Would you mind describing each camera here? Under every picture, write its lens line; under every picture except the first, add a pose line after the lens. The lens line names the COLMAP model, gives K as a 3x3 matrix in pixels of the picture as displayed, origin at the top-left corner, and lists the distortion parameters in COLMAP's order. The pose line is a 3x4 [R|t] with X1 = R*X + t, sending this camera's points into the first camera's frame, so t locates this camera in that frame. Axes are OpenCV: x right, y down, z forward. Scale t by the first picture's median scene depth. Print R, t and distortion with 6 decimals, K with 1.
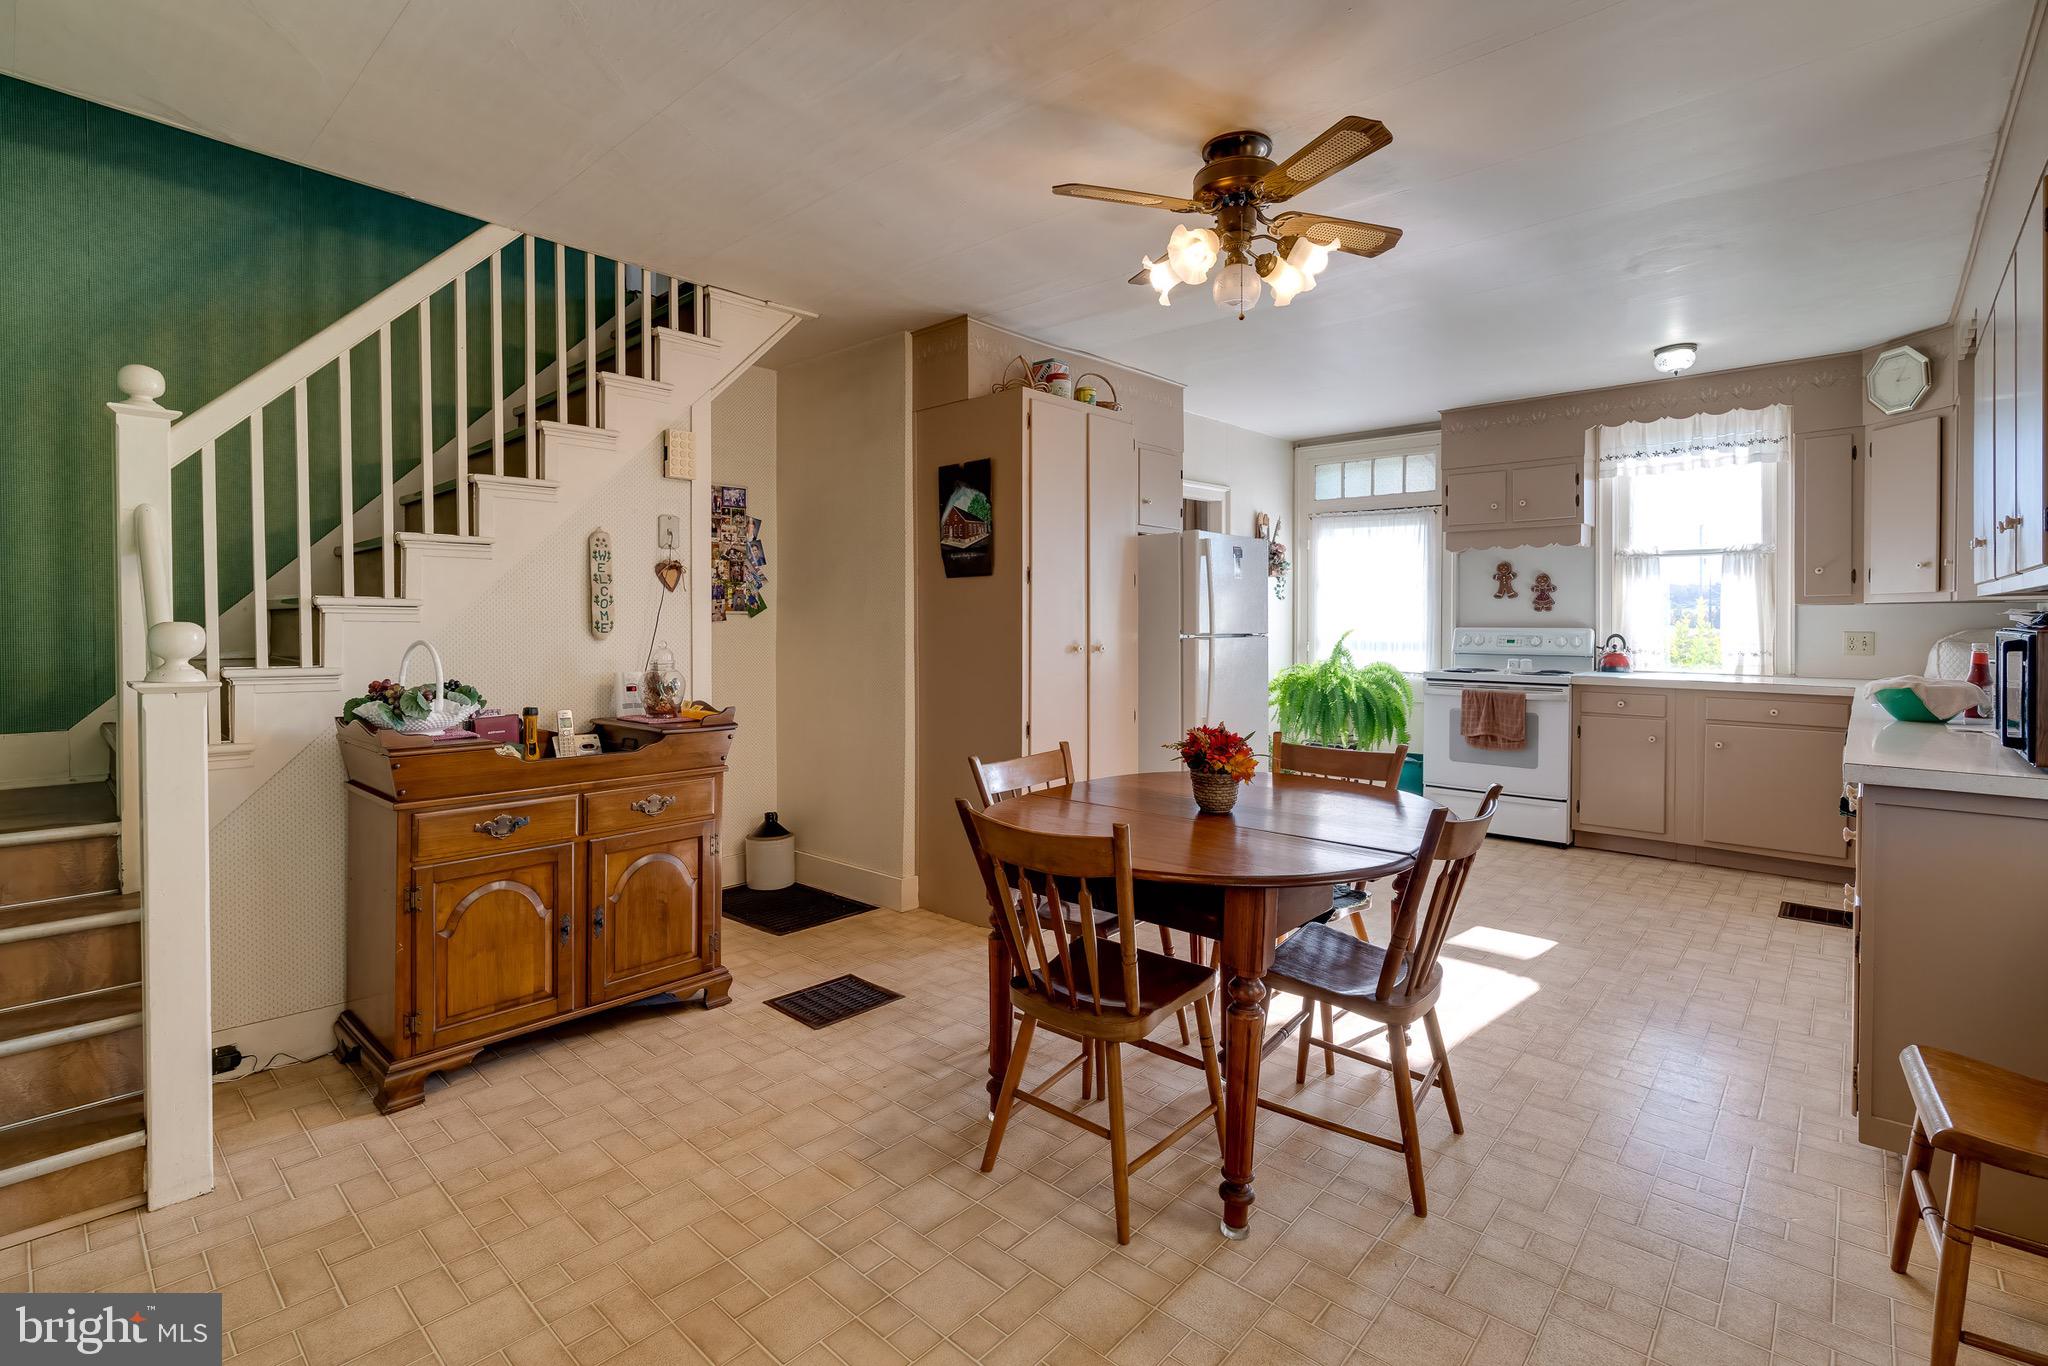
lens RADIAL K [[934.7, 0, 1023.0], [0, 934.7, 639.8], [0, 0, 1]] dist [-0.001143, 0.000028]
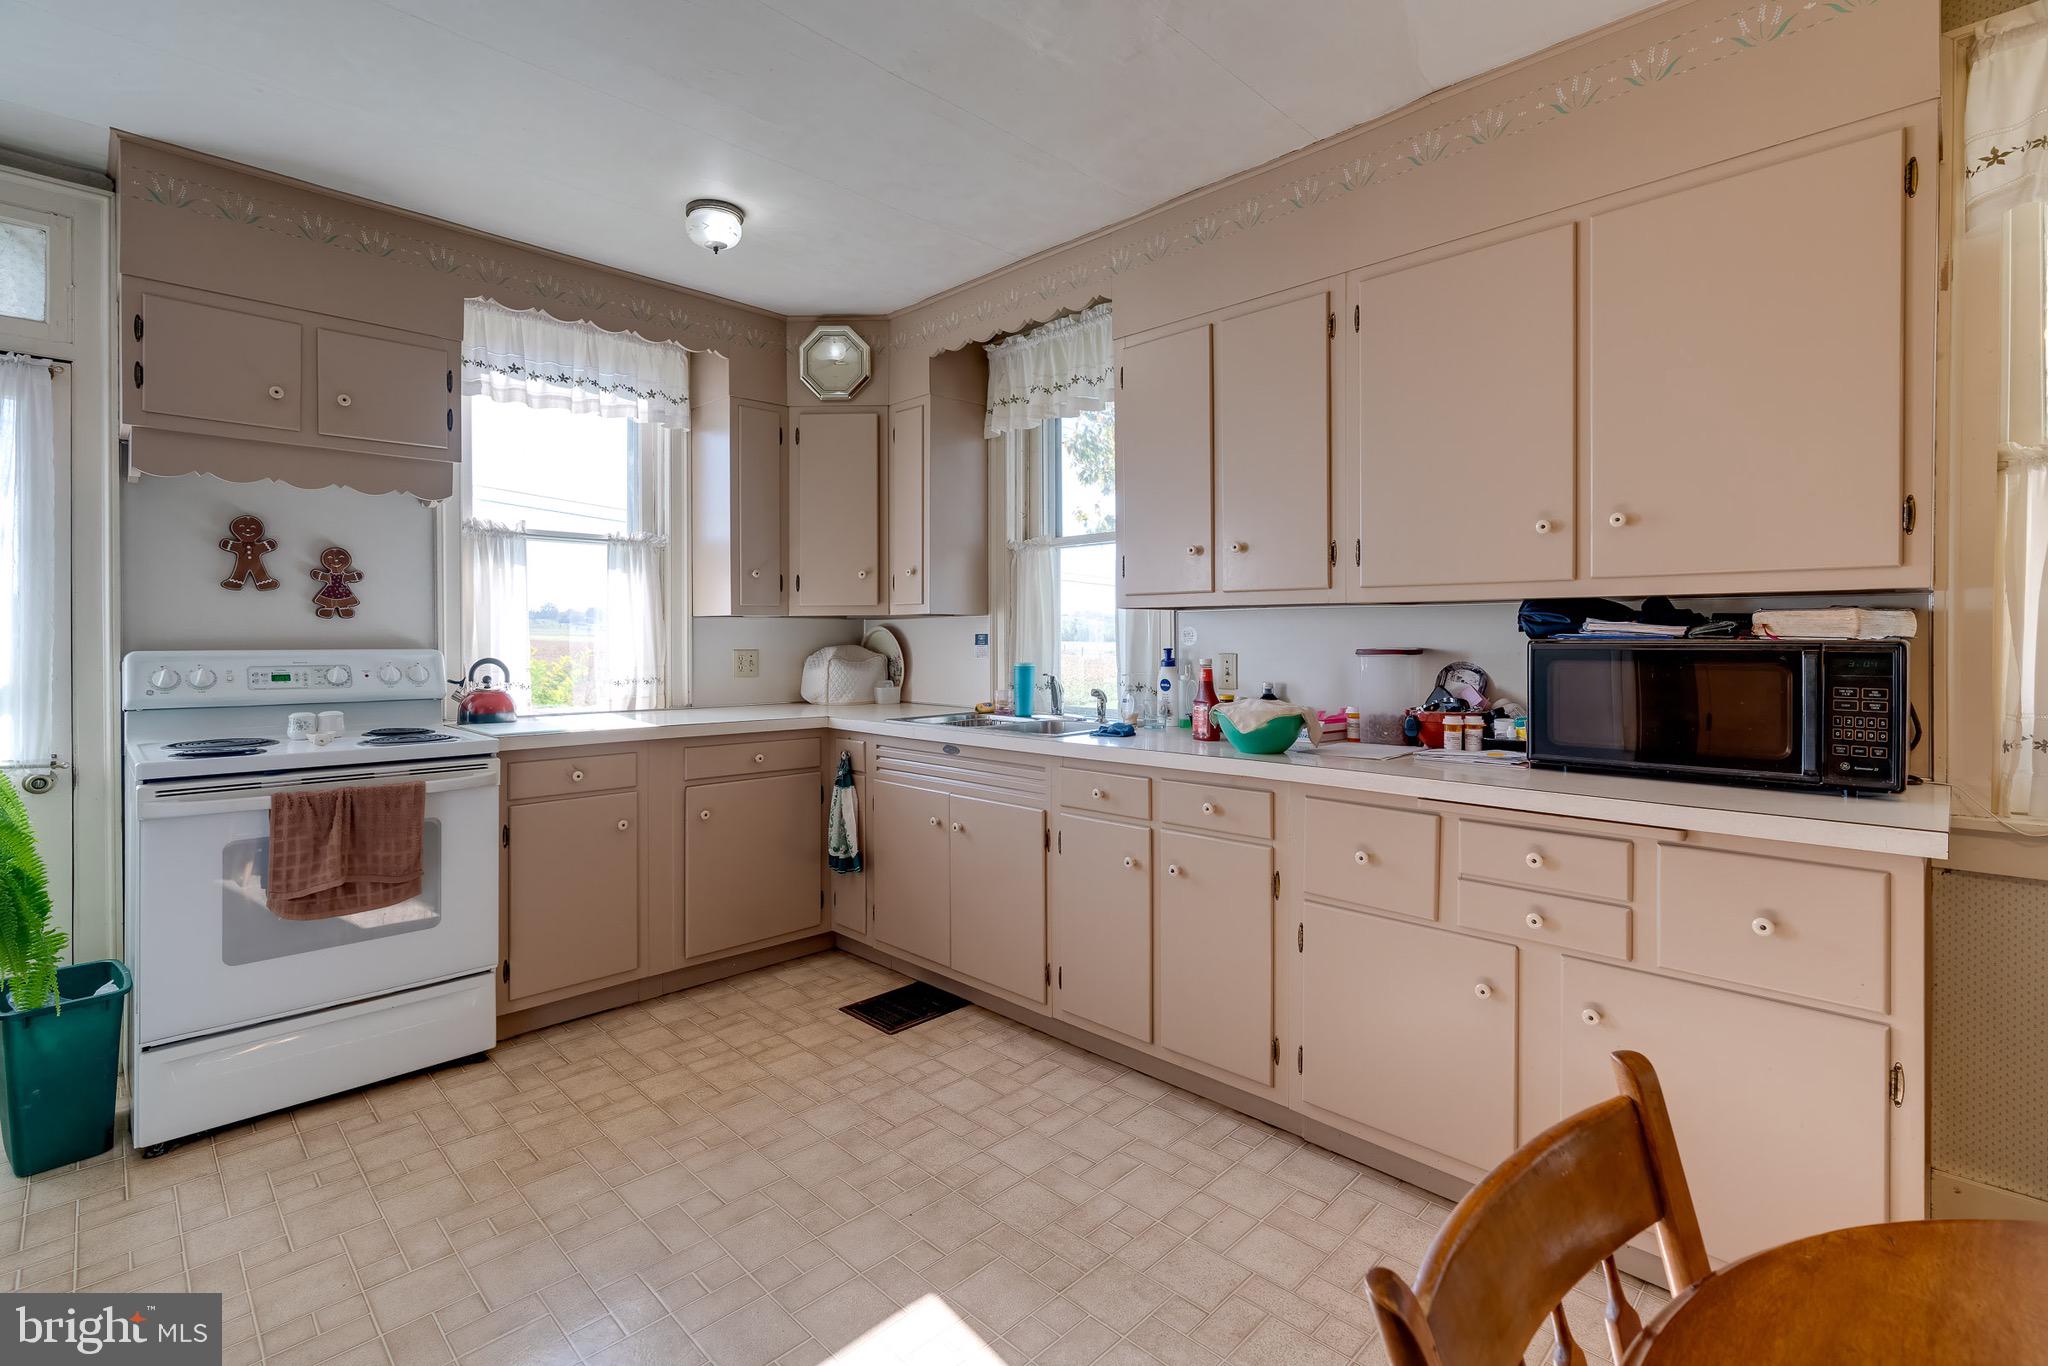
lens RADIAL K [[934.7, 0, 1023.0], [0, 934.7, 639.8], [0, 0, 1]] dist [-0.001143, 0.000028]
pose [[0.051842, -0.002556, 0.998652, 0.056002], [0.021154, 0.999775, 0.001461, -0.011985], [-0.998431, 0.021050, 0.051884, 0.638833]]
